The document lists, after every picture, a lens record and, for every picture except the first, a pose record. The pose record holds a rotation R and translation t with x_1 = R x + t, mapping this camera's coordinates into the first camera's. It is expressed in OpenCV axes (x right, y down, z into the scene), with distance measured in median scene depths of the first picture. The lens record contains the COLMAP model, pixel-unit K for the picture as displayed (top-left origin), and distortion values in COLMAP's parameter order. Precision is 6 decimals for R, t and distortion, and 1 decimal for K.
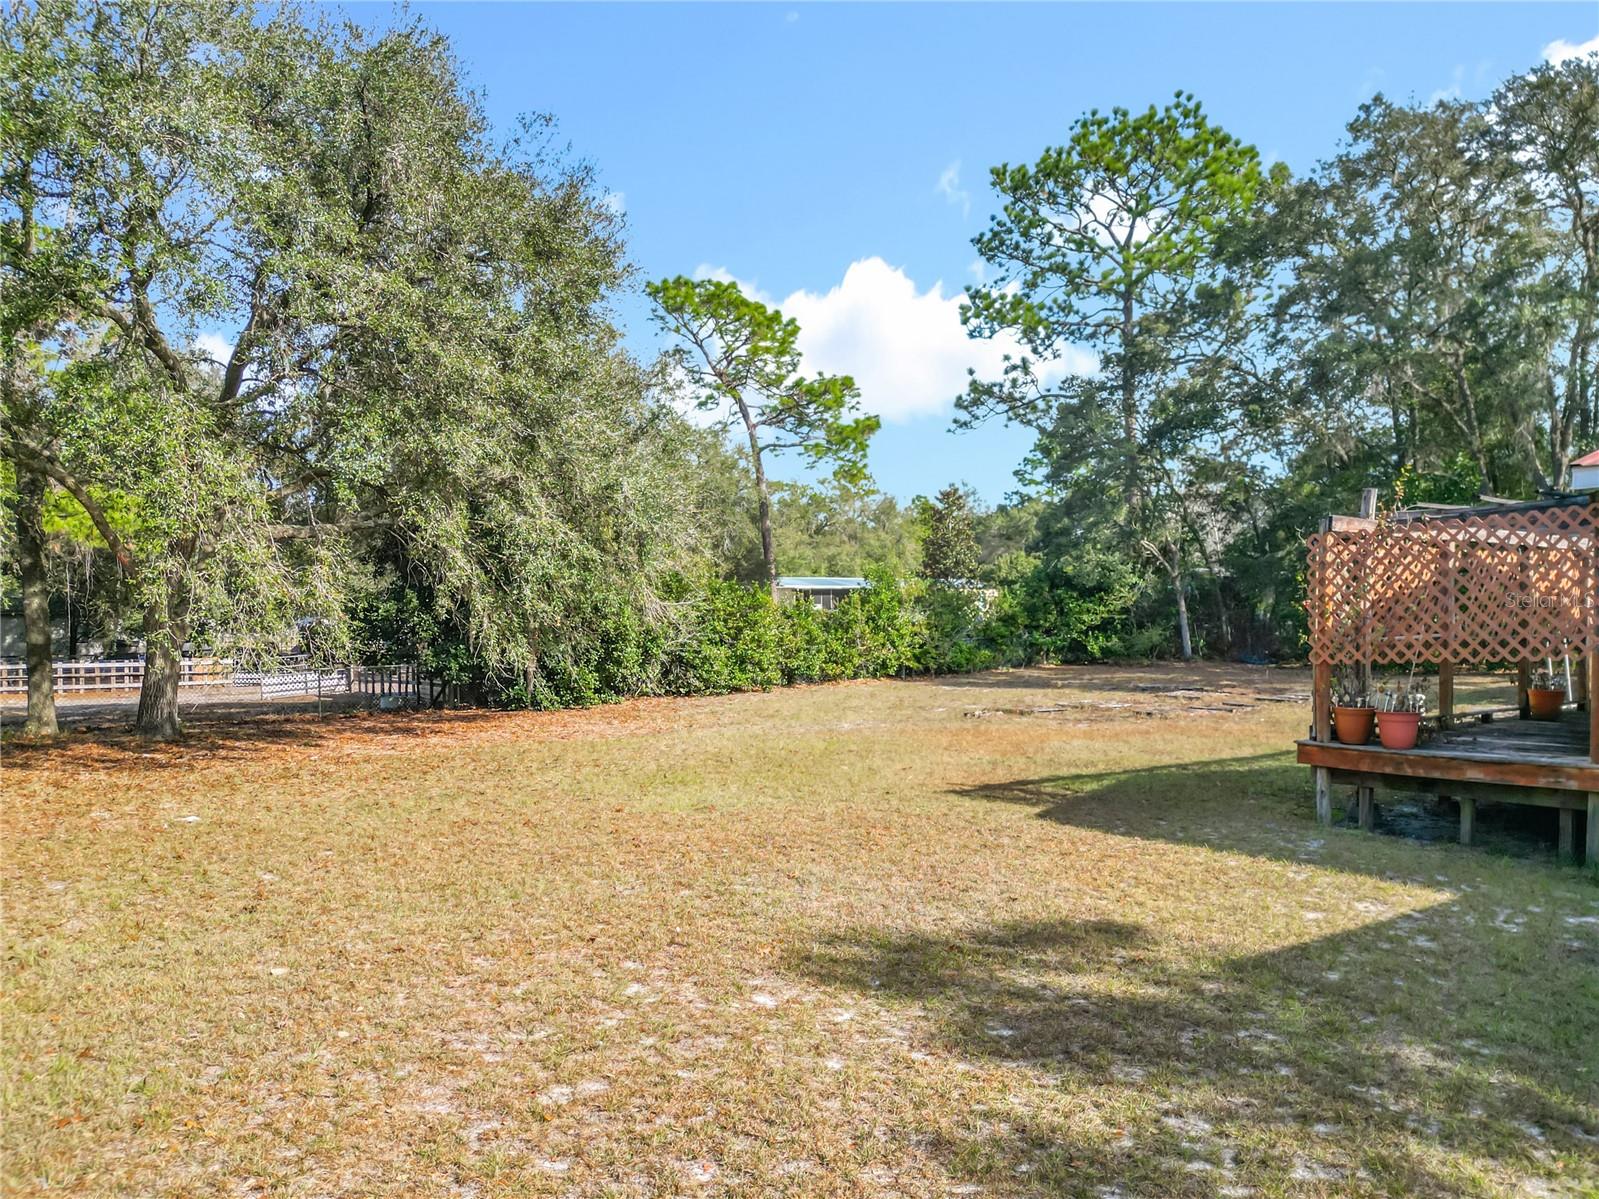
lens RADIAL K [[1130.8, 0, 799.5], [0, 1130.8, 599.5], [0, 0, 1]] dist [0.083221, -0.148749]
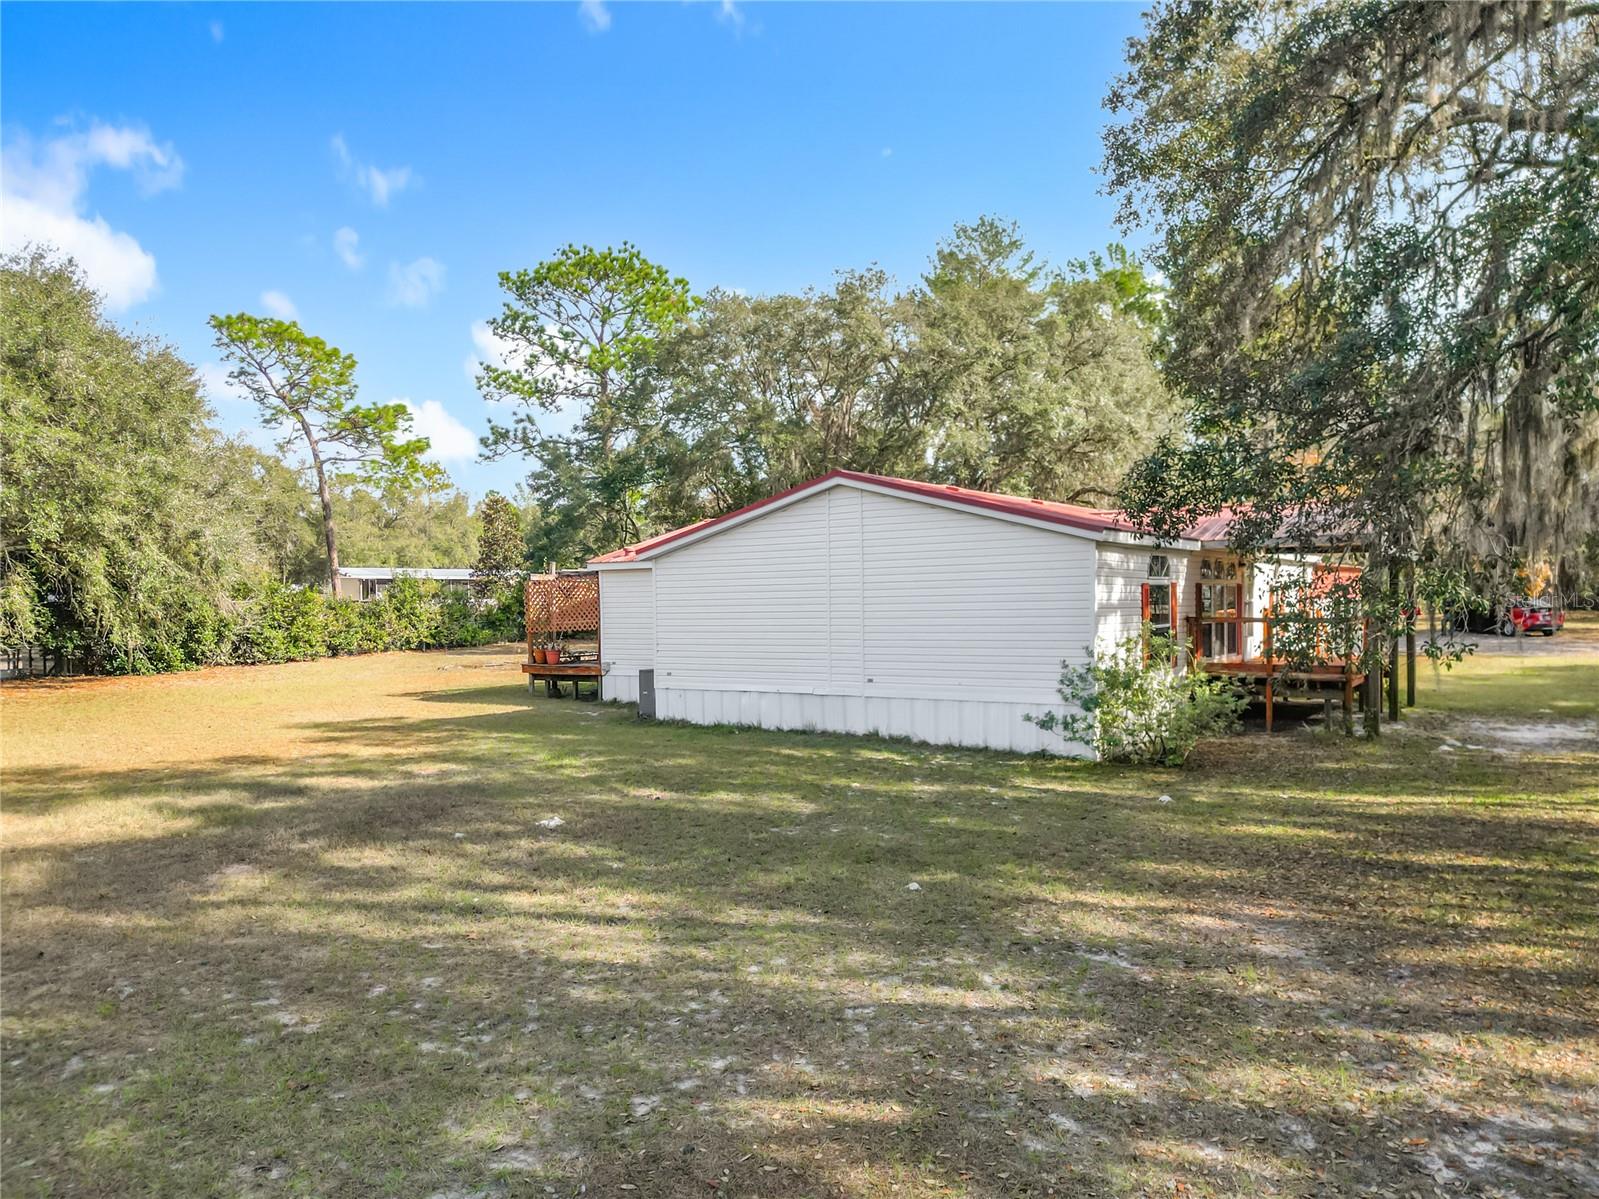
lens RADIAL K [[1151.5, 0, 797.0], [0, 1151.5, 618.3], [0, 0, 1]] dist [0.048814, -0.026705]
pose [[0.944961, -0.008916, 0.327063, 0.056827], [-0.001957, 0.999457, 0.032901, -0.018398], [-0.327178, -0.031730, 0.944430, -0.487749]]
